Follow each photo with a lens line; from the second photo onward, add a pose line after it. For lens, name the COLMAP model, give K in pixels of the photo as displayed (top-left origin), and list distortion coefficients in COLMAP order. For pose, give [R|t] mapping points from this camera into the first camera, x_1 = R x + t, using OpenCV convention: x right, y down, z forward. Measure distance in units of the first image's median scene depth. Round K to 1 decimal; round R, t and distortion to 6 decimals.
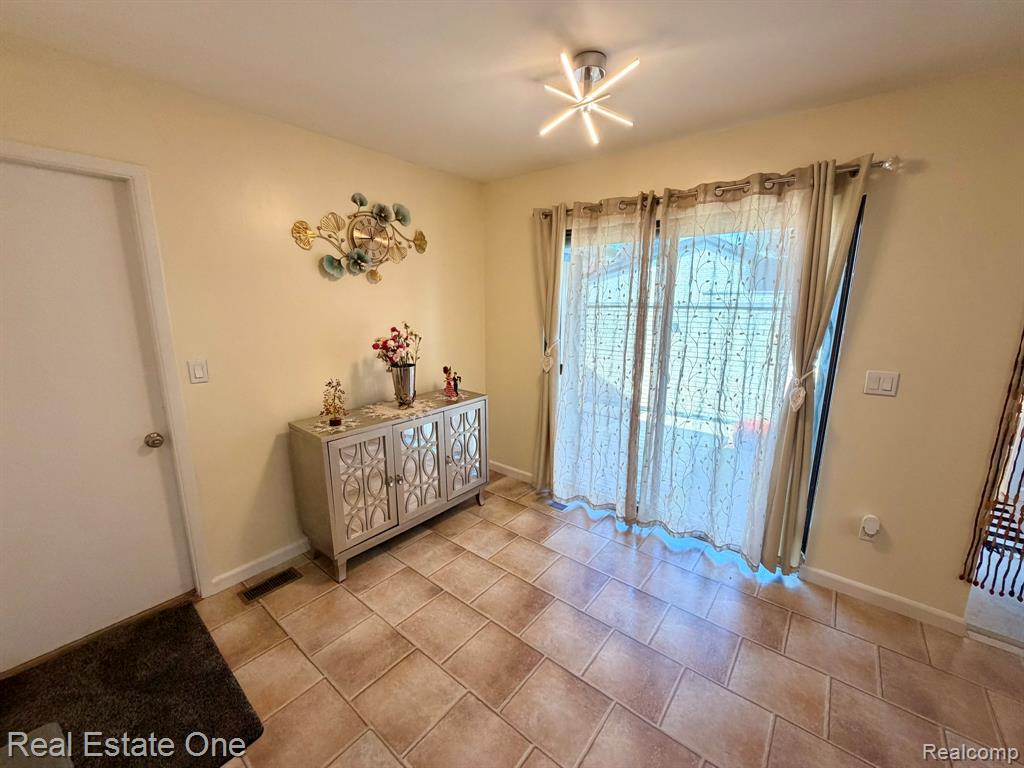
lens RADIAL K [[407.0, 0, 516.2], [0, 407.0, 385.5], [0, 0, 1]] dist [-0.004048, 0.000468]
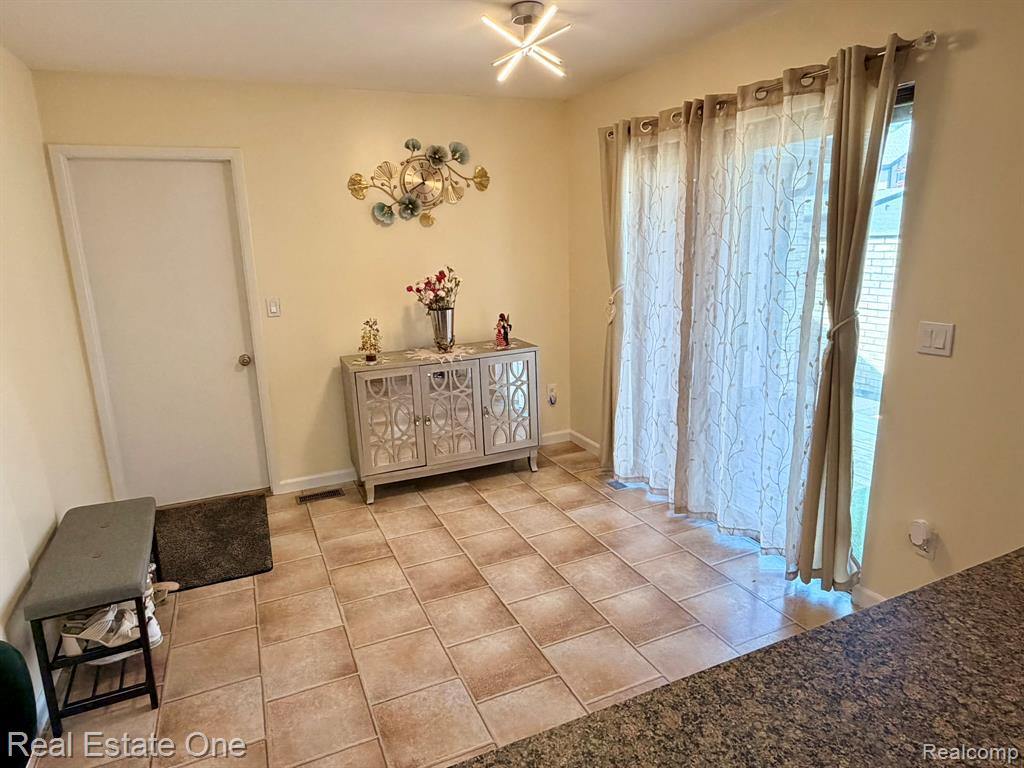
lens RADIAL K [[616.2, 0, 507.4], [0, 616.2, 383.5], [0, 0, 1]] dist [-0.003685, -0.000513]
pose [[0.884918, 0.072763, -0.460027, 0.590518], [-0.058346, 0.997259, 0.045502, 0.056213], [0.462077, -0.013424, 0.886738, -0.273569]]
